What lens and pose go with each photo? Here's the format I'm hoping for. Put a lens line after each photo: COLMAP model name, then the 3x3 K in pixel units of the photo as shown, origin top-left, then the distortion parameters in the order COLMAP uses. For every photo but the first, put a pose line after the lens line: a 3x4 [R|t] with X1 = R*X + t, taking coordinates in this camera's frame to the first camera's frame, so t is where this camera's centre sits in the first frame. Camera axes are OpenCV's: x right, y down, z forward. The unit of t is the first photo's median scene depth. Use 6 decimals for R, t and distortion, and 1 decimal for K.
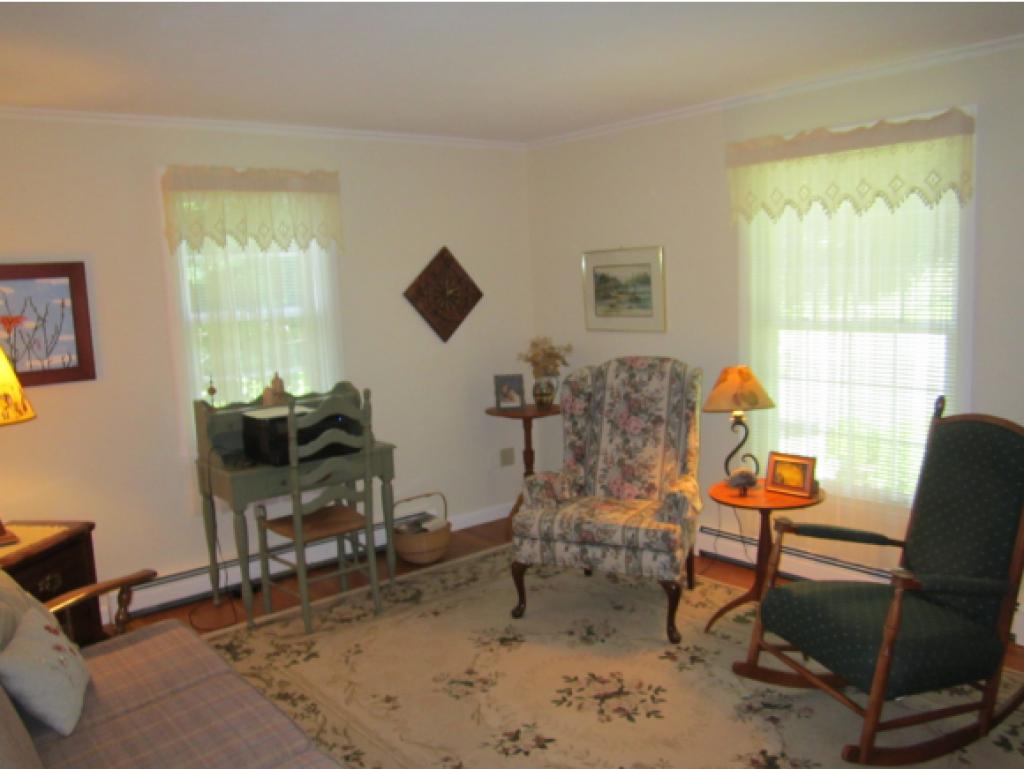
lens RADIAL K [[848.2, 0, 512.0], [0, 848.2, 384.5], [0, 0, 1]] dist [0.008772, -0.091955]
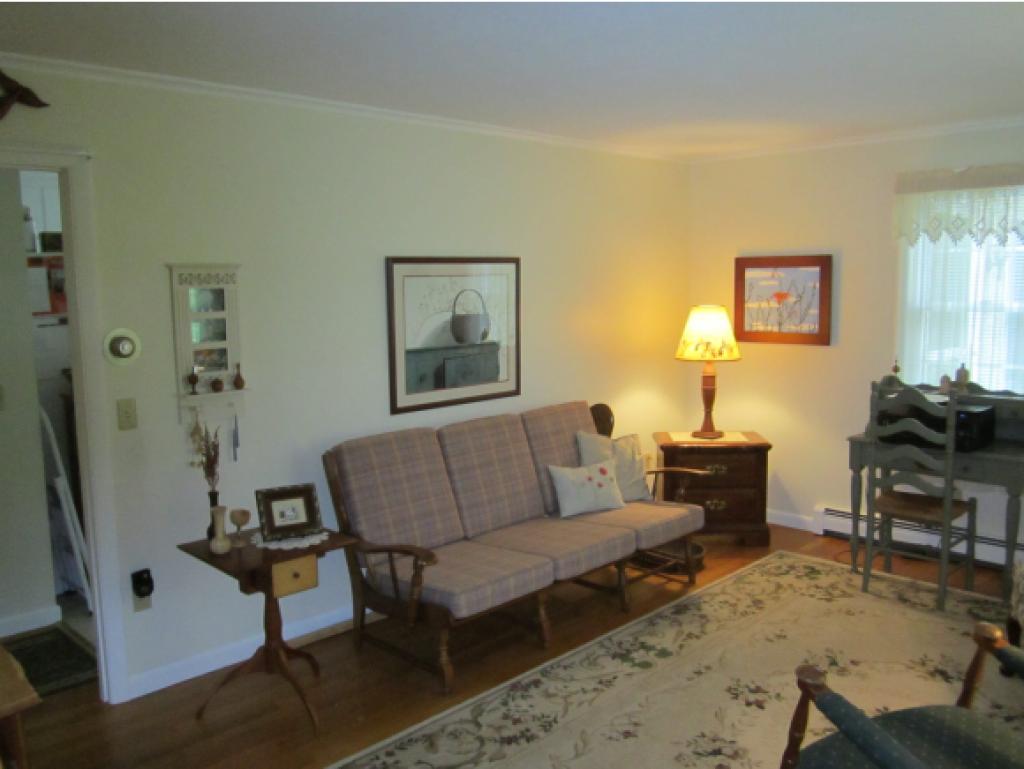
lens RADIAL K [[848.2, 0, 512.0], [0, 848.2, 384.5], [0, 0, 1]] dist [0.008772, -0.091955]
pose [[0.117373, 0.172170, -0.978050, 0.770079], [-0.113699, 0.980711, 0.158994, -0.103584], [0.986558, 0.092542, 0.134685, 0.364504]]
